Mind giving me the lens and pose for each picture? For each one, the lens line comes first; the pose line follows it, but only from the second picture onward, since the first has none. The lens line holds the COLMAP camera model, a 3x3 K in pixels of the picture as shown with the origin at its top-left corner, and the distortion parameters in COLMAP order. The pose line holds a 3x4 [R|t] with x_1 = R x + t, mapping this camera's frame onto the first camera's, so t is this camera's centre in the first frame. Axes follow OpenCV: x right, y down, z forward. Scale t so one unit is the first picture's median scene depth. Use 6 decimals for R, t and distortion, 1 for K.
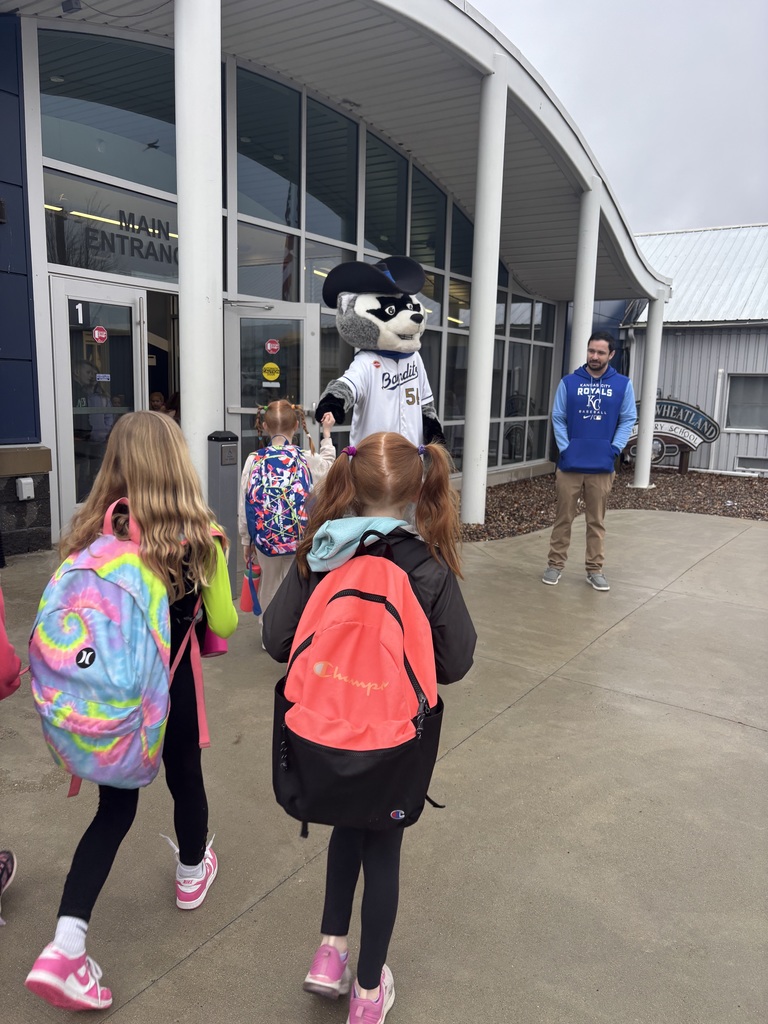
lens RADIAL K [[770.9, 0, 388.1], [0, 770.9, 513.4], [0, 0, 1]] dist [-0.001257, -0.015858]
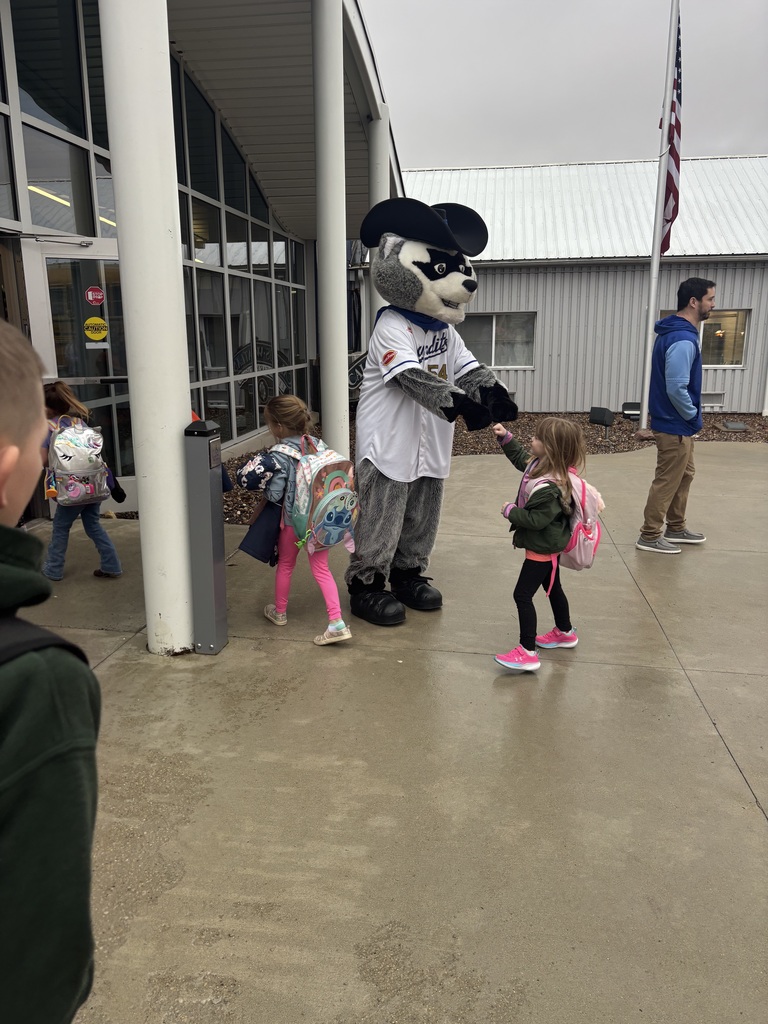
lens RADIAL K [[770.9, 0, 376.4], [0, 770.9, 507.8], [0, 0, 1]] dist [-0.001257, -0.015858]
pose [[0.902263, -0.128160, 0.411700, -0.175753], [0.101178, 0.991076, 0.086781, -0.034382], [-0.419148, -0.036644, 0.907178, 0.138028]]
